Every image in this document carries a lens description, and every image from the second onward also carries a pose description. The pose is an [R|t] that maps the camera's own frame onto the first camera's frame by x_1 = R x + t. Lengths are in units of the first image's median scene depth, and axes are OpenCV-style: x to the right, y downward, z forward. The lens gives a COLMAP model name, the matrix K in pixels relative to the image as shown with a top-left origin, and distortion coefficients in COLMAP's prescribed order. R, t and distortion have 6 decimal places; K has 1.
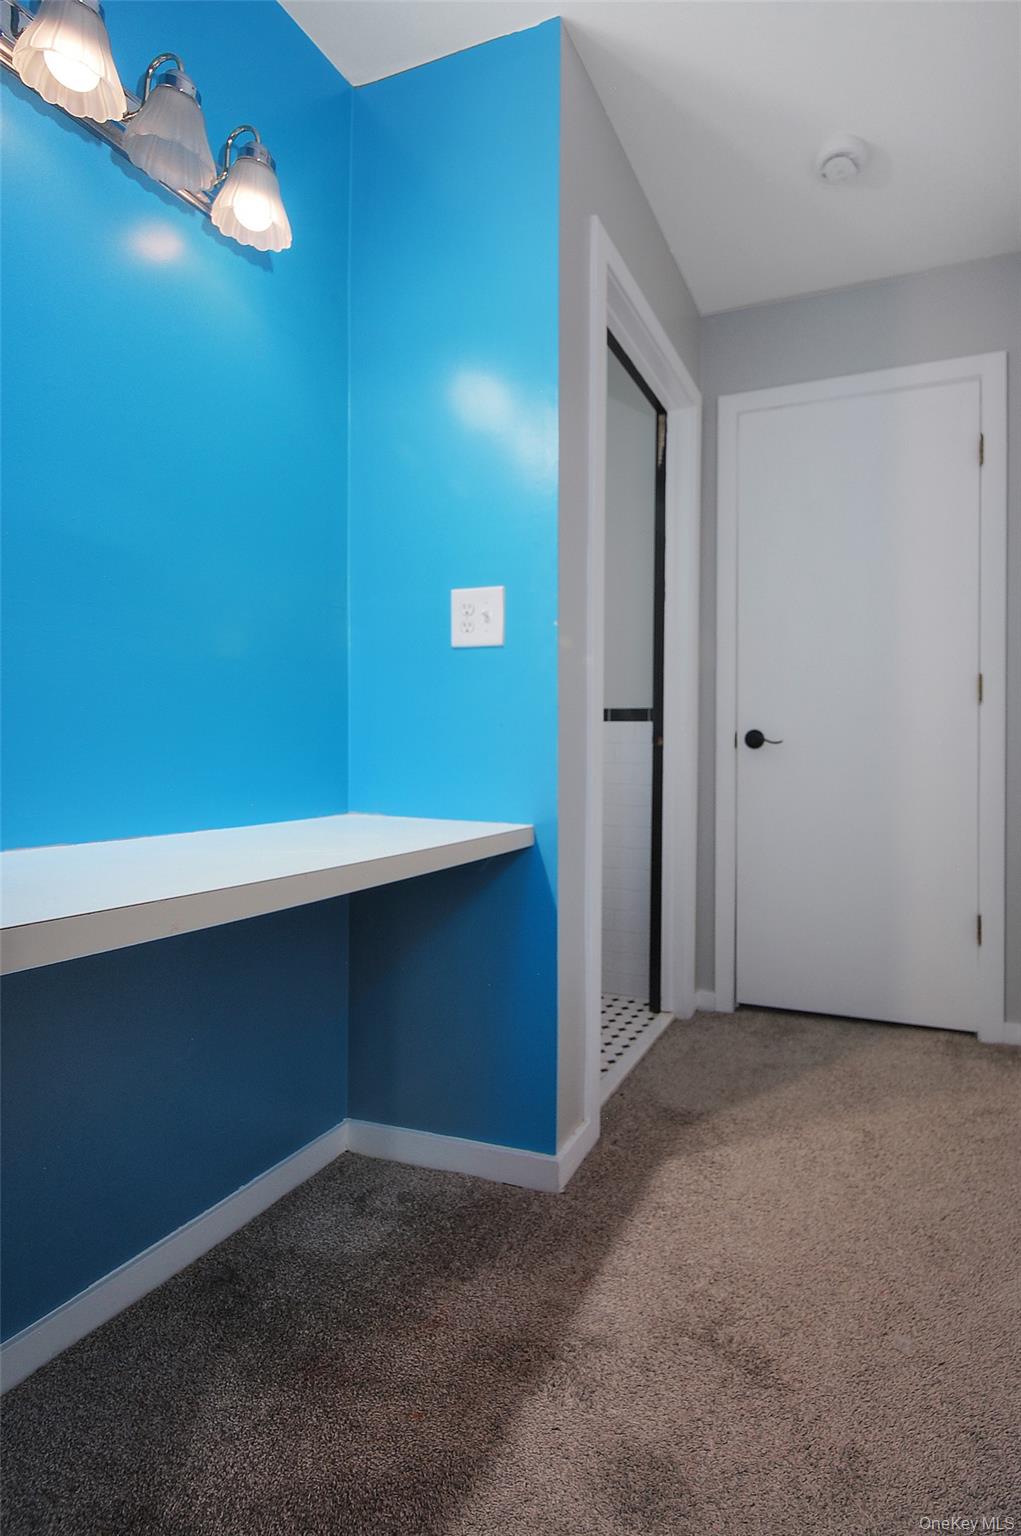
lens RADIAL K [[718.8, 0, 556.5], [0, 718.8, 764.2], [0, 0, 1]] dist [-0.000019, 0.000021]
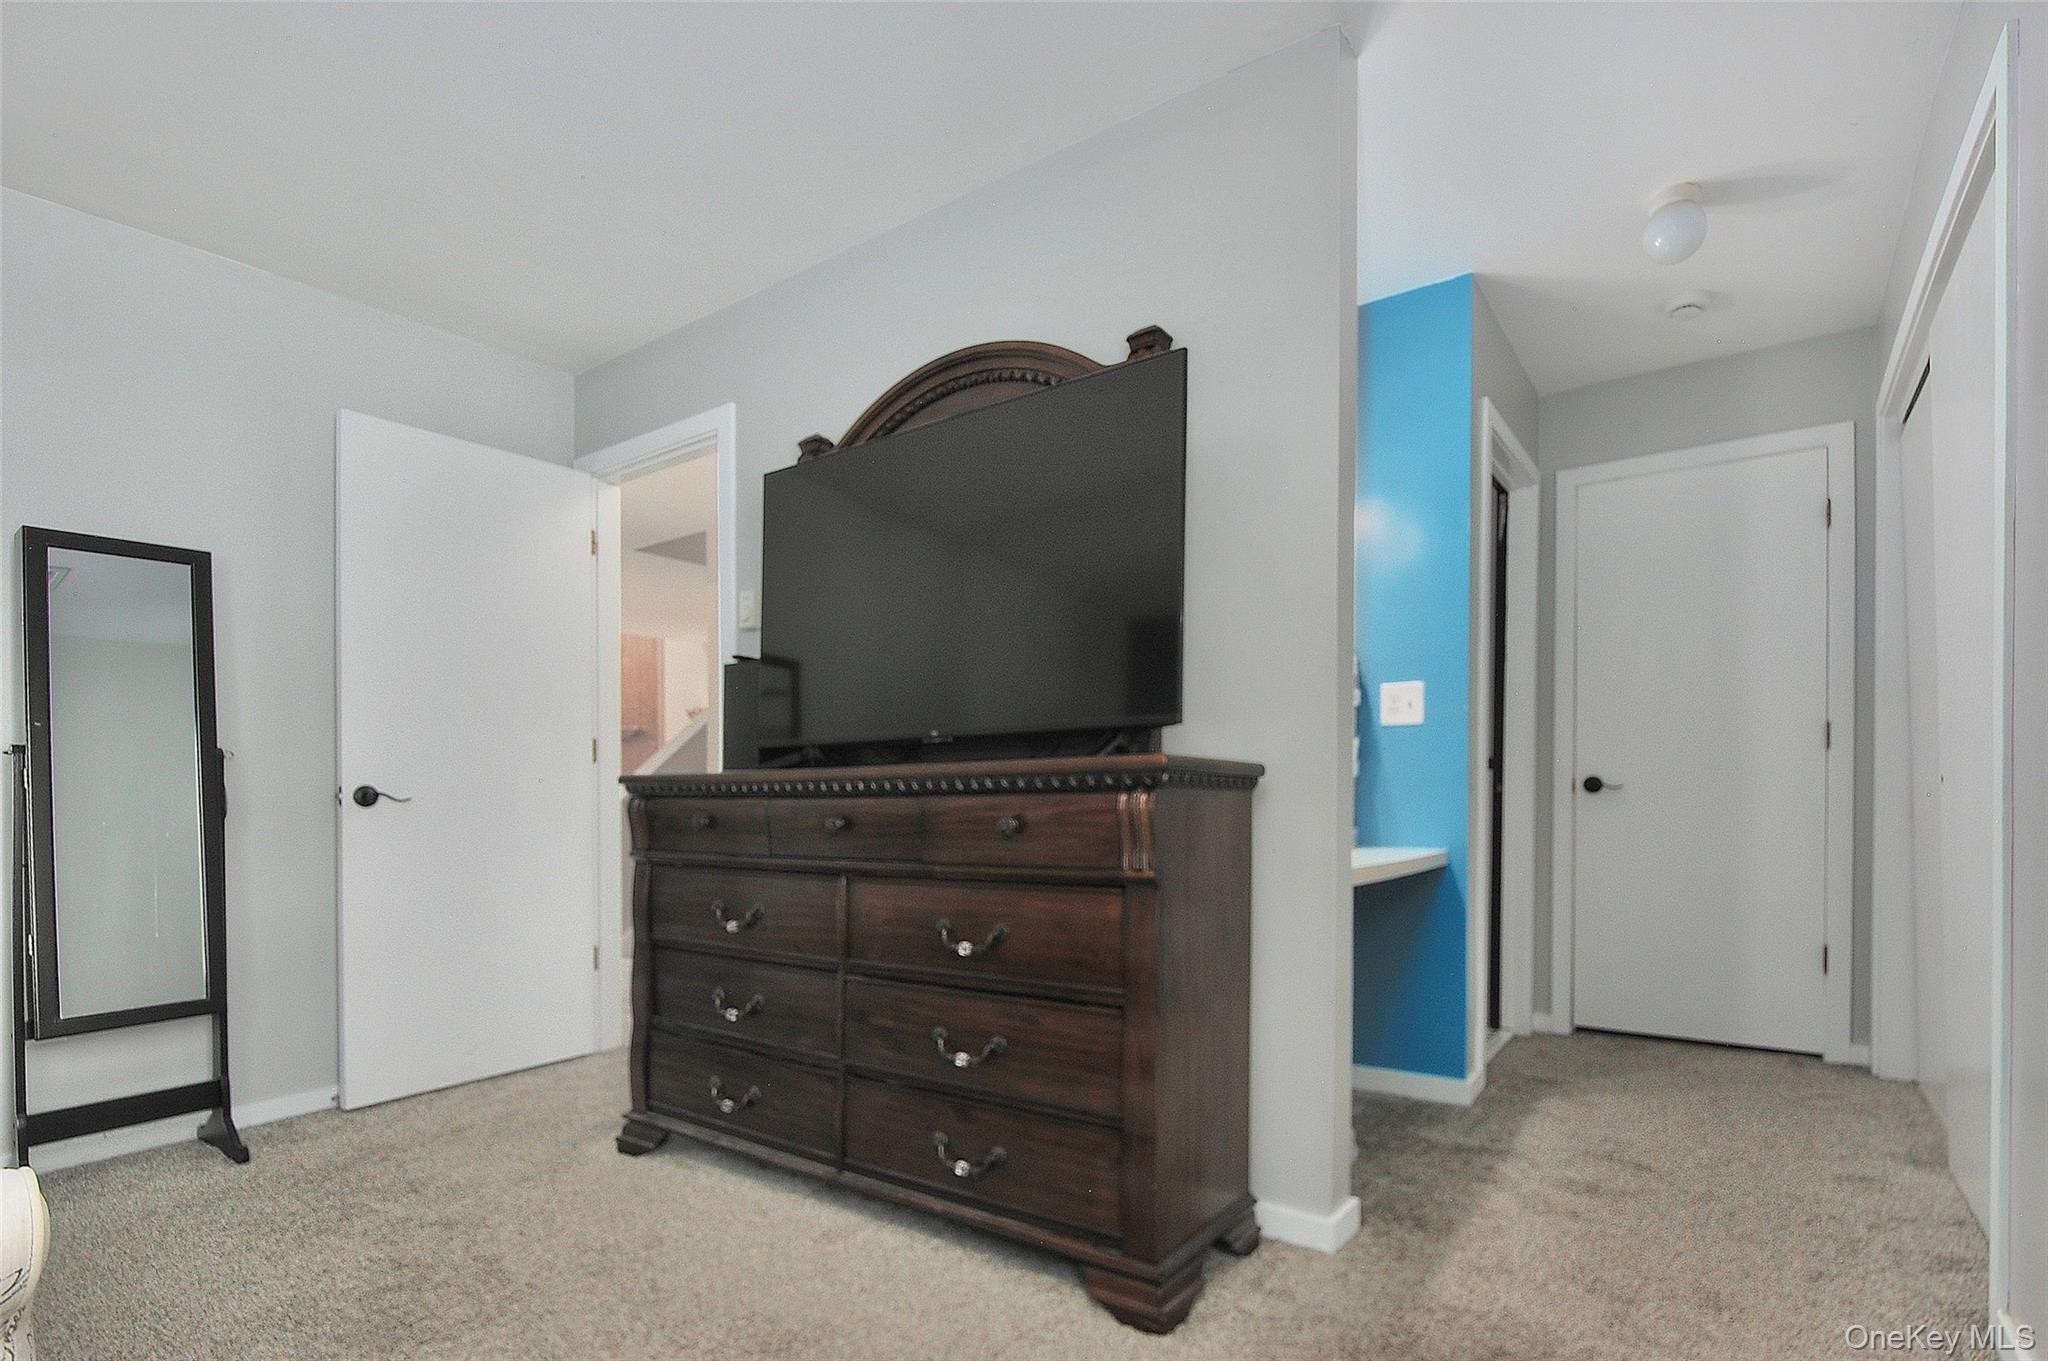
lens RADIAL K [[958.4, 0, 1024.1], [0, 958.4, 822.2], [0, 0, 1]] dist [-0.000019, 0.000021]
pose [[0.979228, -0.002871, -0.202742, -0.282646], [0.005144, 0.999930, 0.010688, 0.002723], [0.202697, -0.011509, 0.979174, -0.618221]]
